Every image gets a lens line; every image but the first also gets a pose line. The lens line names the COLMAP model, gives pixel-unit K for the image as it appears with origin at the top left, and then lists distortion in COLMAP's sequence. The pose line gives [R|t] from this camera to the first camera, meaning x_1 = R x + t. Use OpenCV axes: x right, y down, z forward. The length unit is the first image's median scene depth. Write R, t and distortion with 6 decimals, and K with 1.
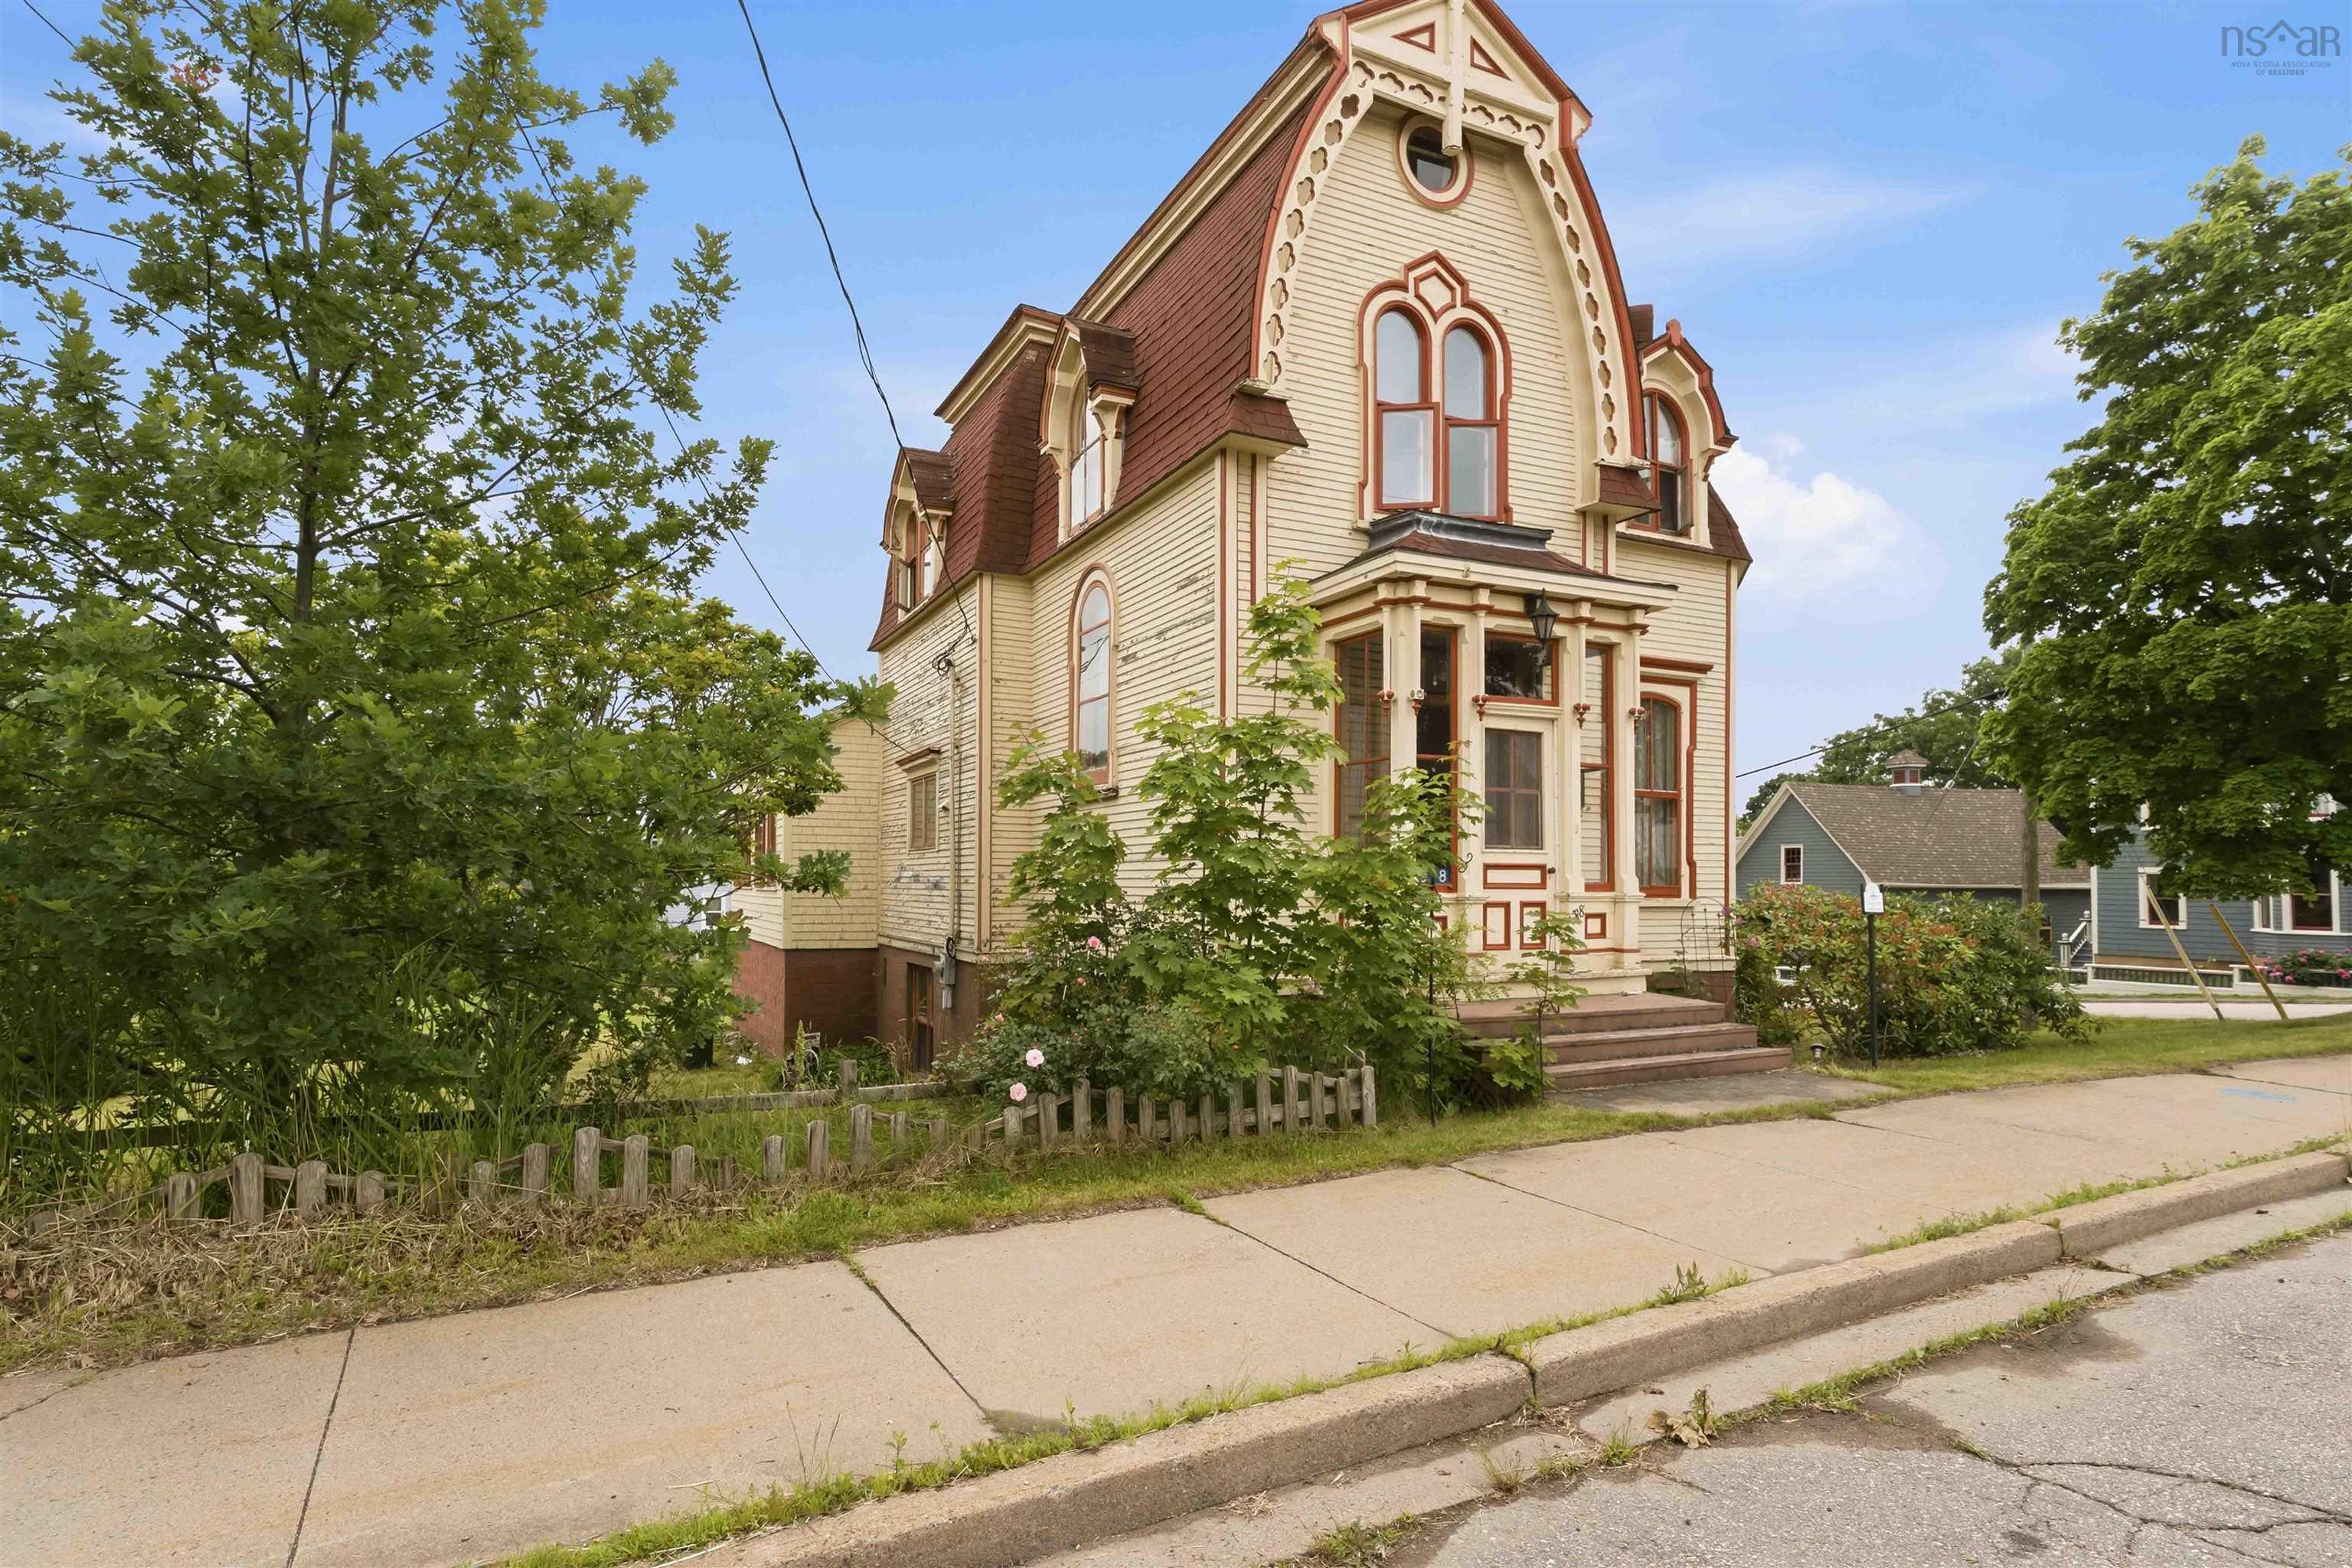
lens RADIAL K [[1161.0, 0, 1181.3], [0, 1161.0, 791.8], [0, 0, 1]] dist [-0.003987, -0.000737]
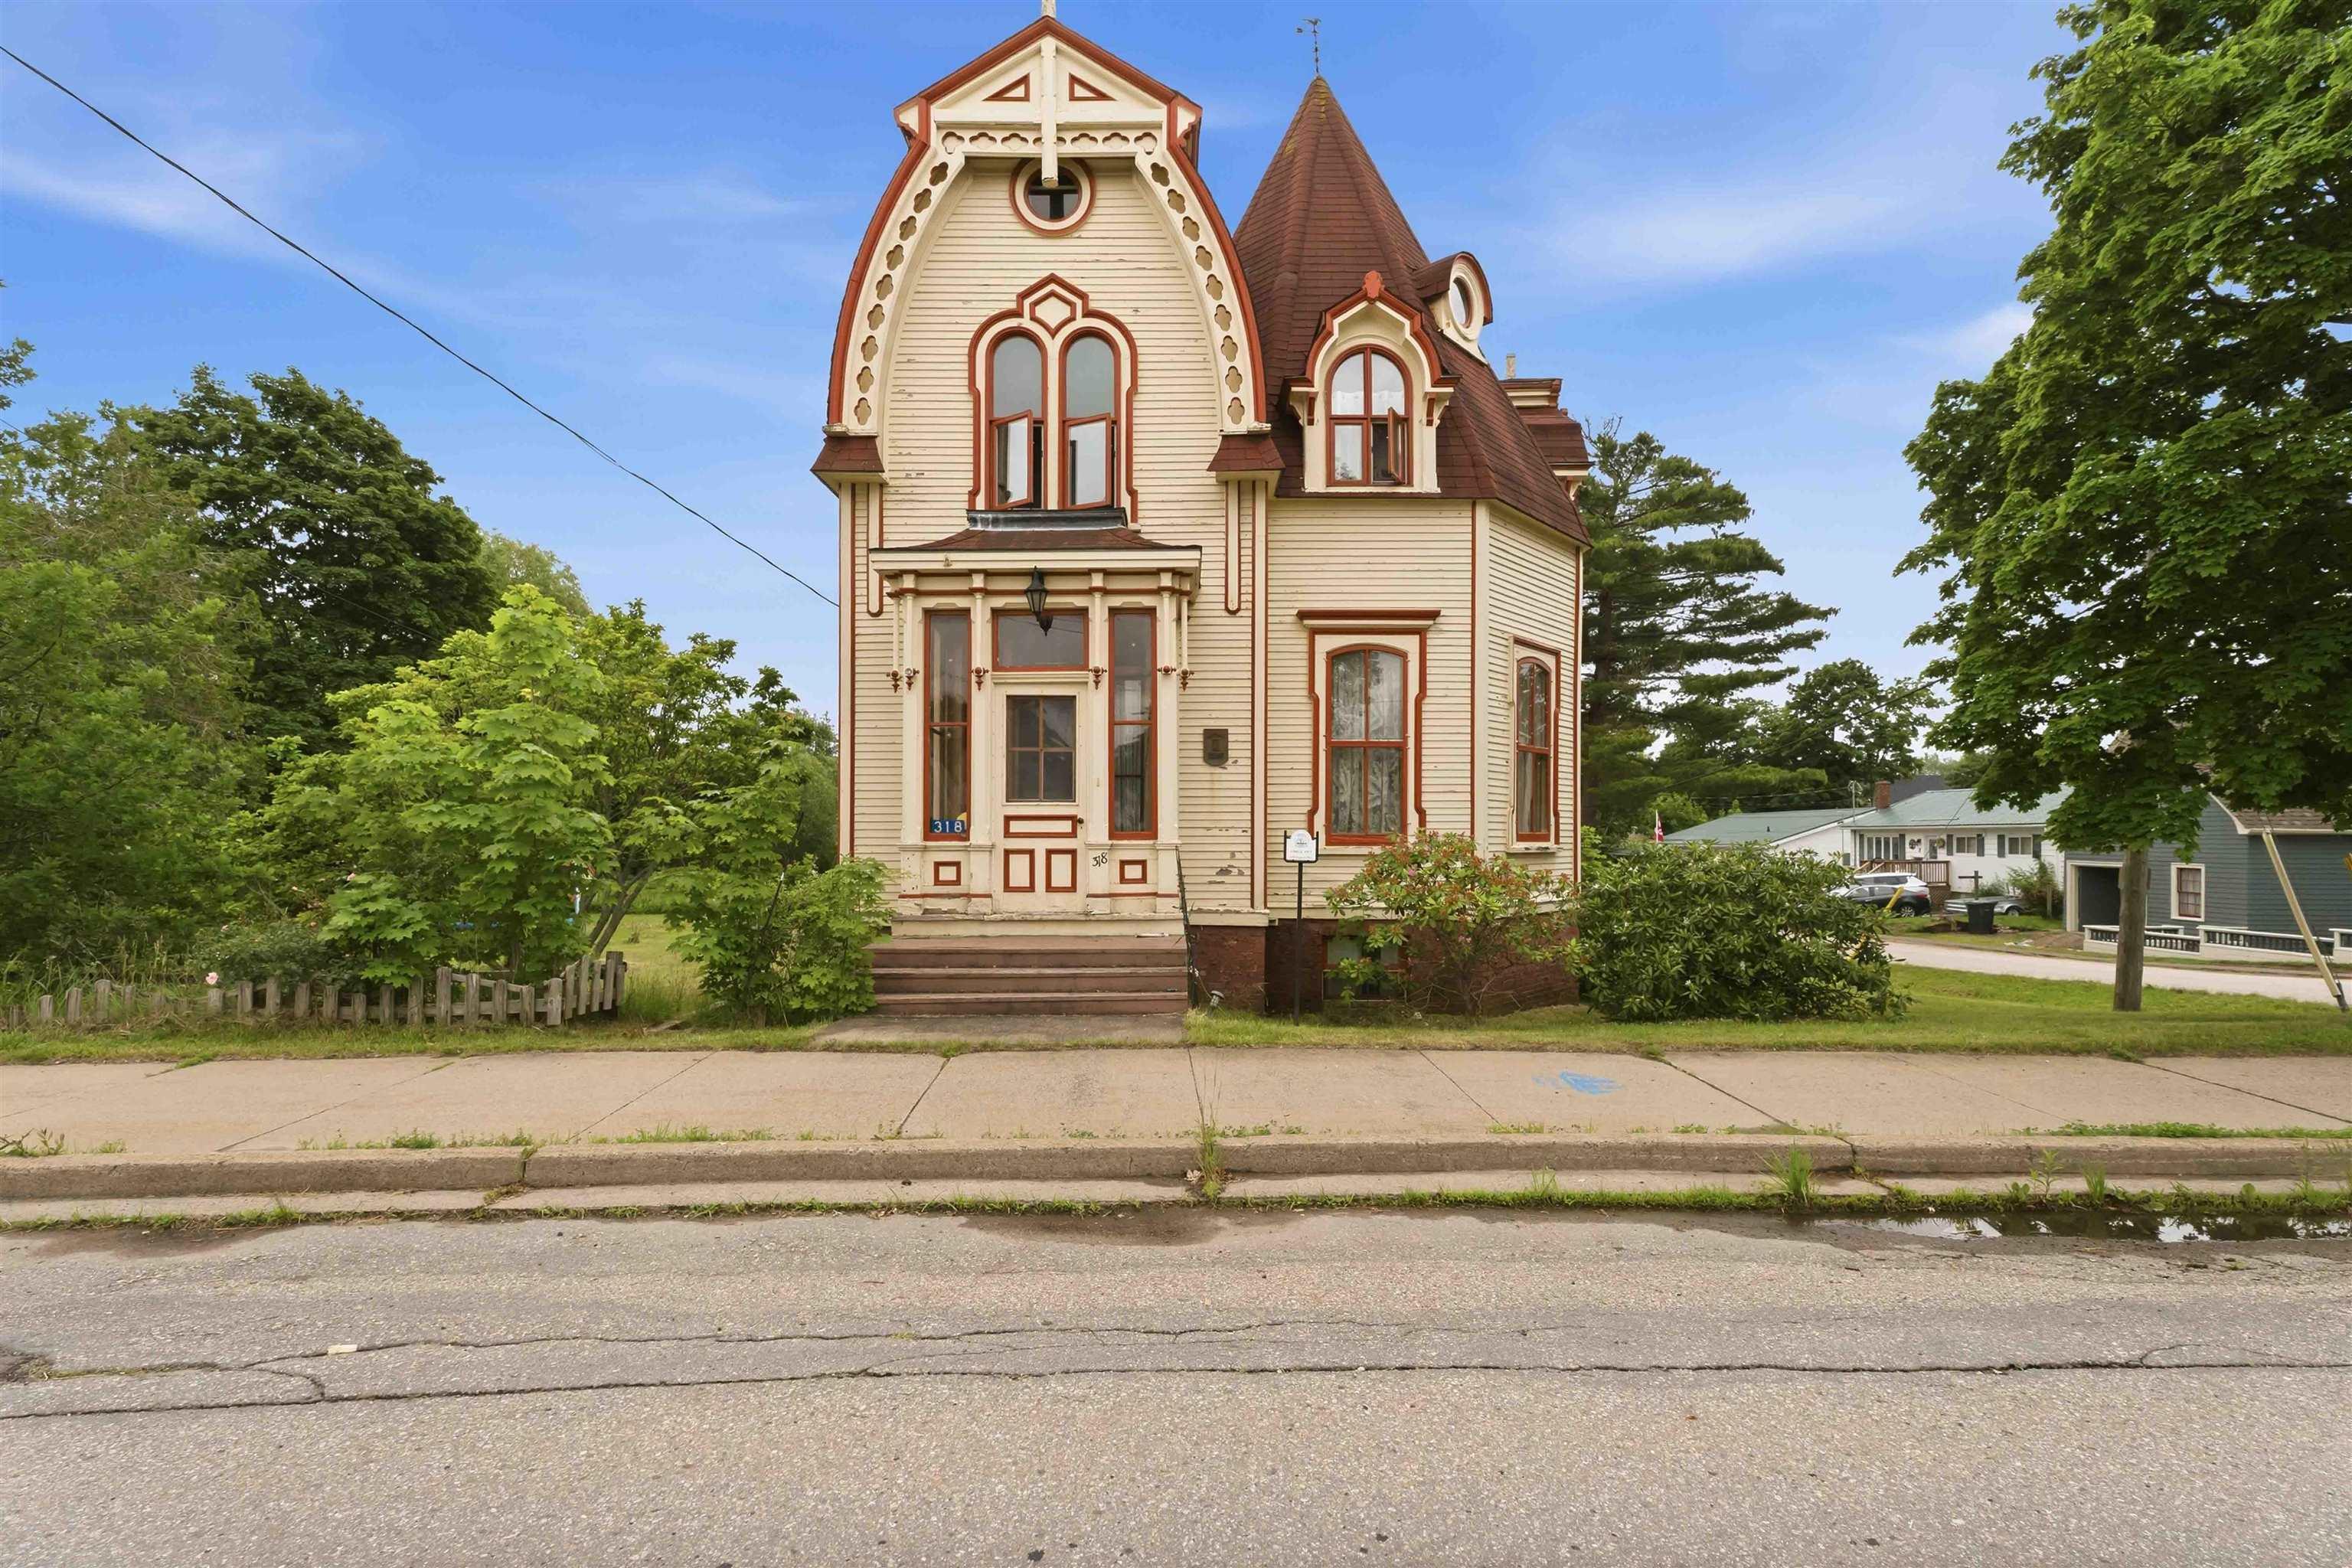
lens RADIAL K [[984.7, 0, 1240.4], [0, 984.7, 755.9], [0, 0, 1]] dist [0.010310, -0.000246]
pose [[0.908193, -0.037570, -0.416861, 0.801682], [0.037209, 0.999267, -0.008993, 0.019444], [0.416893, -0.007343, 0.908926, 0.205664]]
